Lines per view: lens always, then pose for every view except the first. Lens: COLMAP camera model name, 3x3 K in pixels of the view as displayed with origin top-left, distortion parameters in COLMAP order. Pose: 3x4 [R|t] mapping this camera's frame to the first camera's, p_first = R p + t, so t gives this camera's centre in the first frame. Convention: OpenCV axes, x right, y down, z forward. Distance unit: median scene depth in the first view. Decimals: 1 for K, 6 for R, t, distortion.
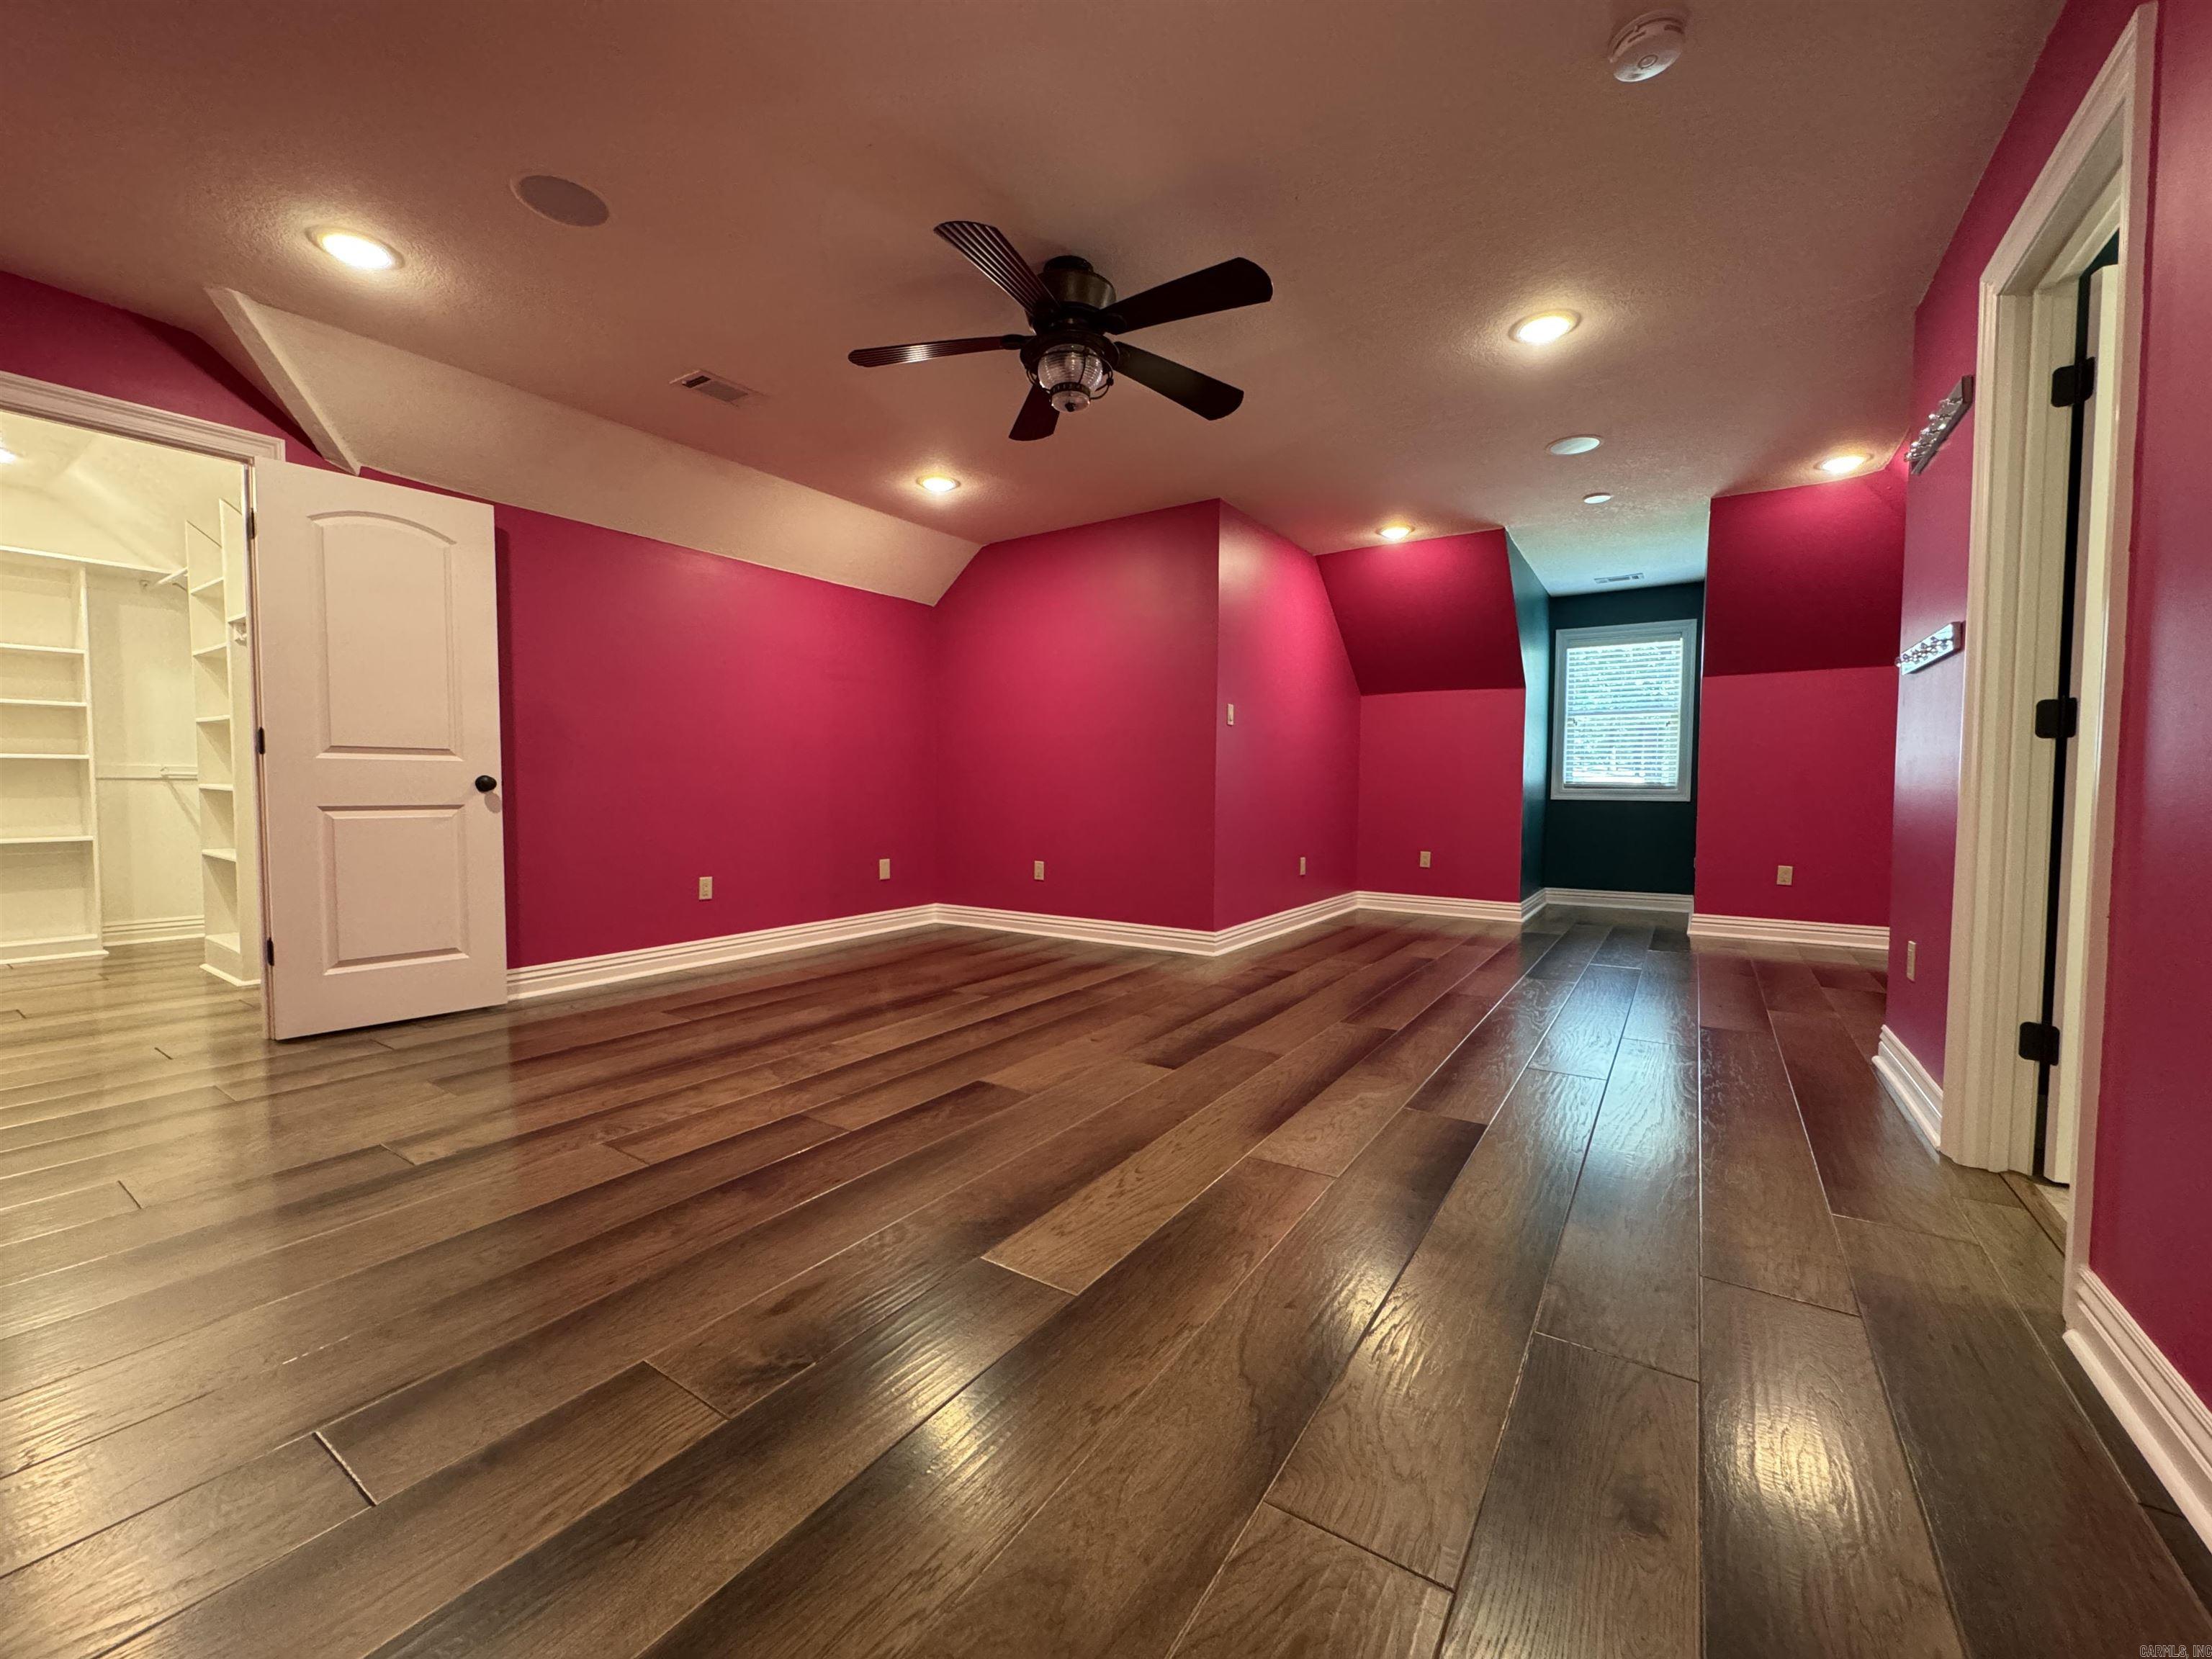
lens RADIAL K [[888.3, 0, 1111.7], [0, 888.3, 822.5], [0, 0, 1]] dist [-0.010031, -0.000490]
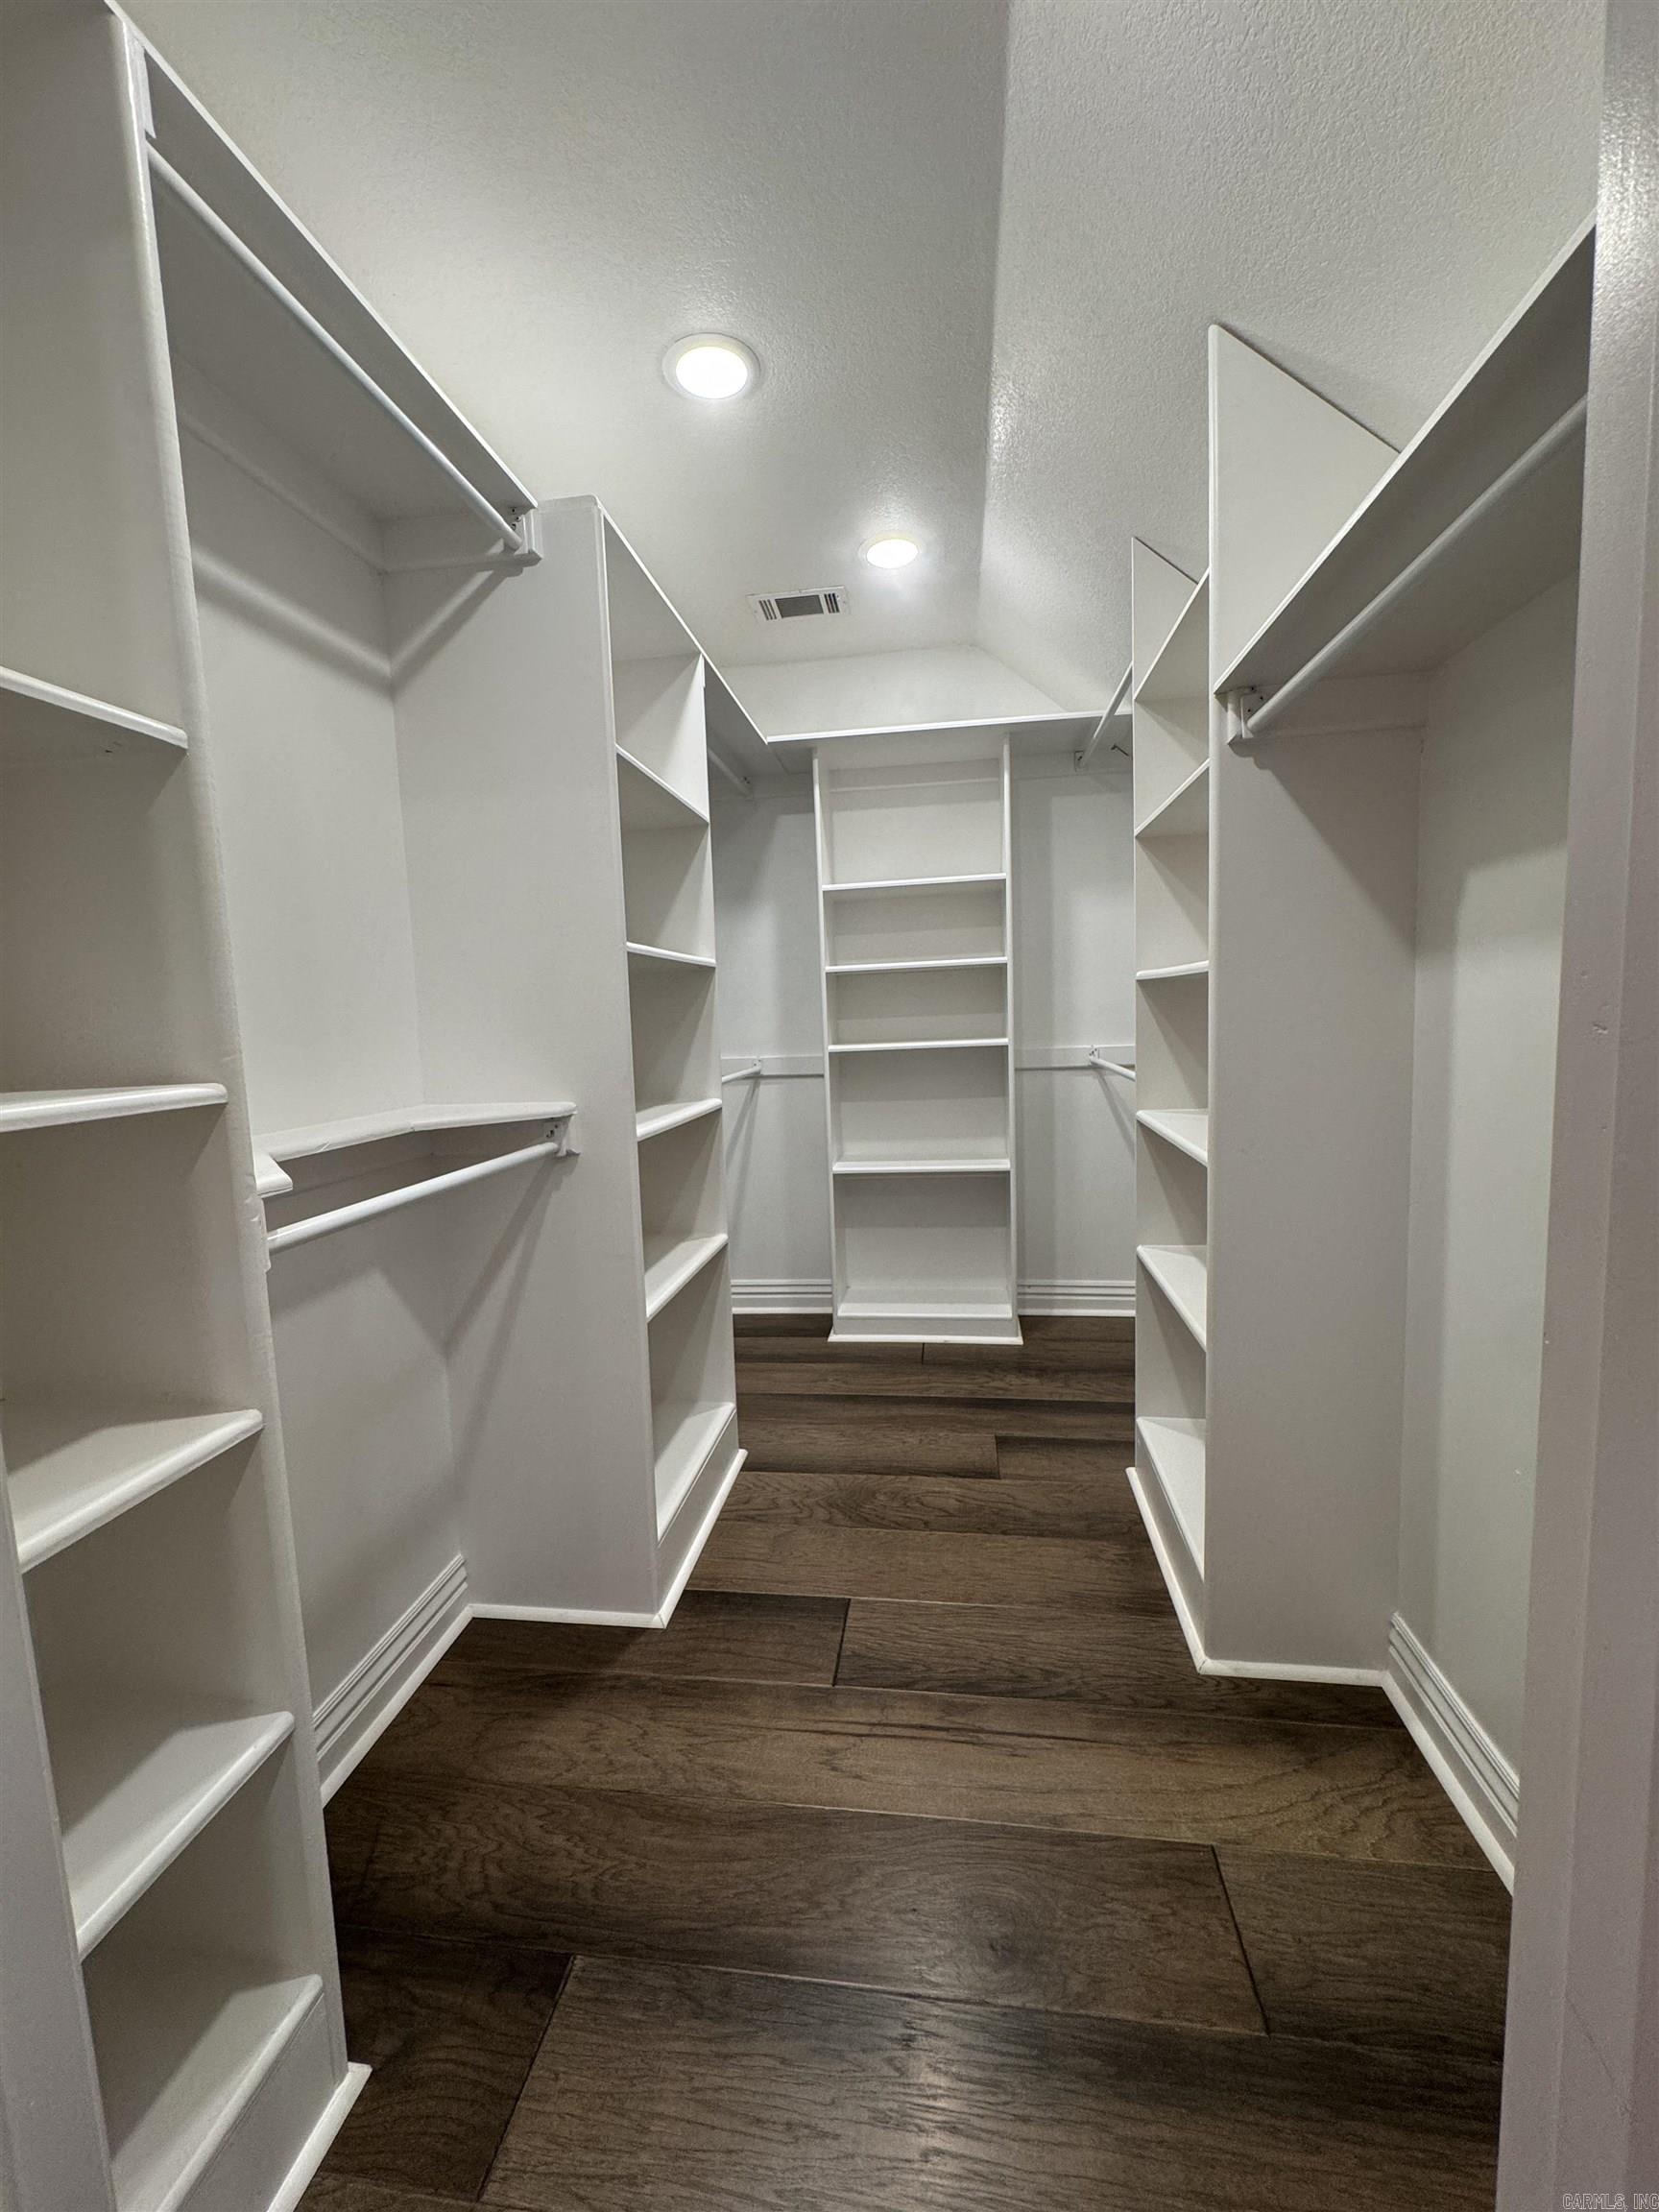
lens RADIAL K [[888.3, 0, 830.9], [0, 888.3, 1109.3], [0, 0, 1]] dist [-0.010031, -0.000490]
pose [[0.427766, 0.075136, -0.900761, -0.558070], [-0.003705, 0.996677, 0.081377, -0.068366], [0.903882, -0.031473, 0.426623, 0.531076]]
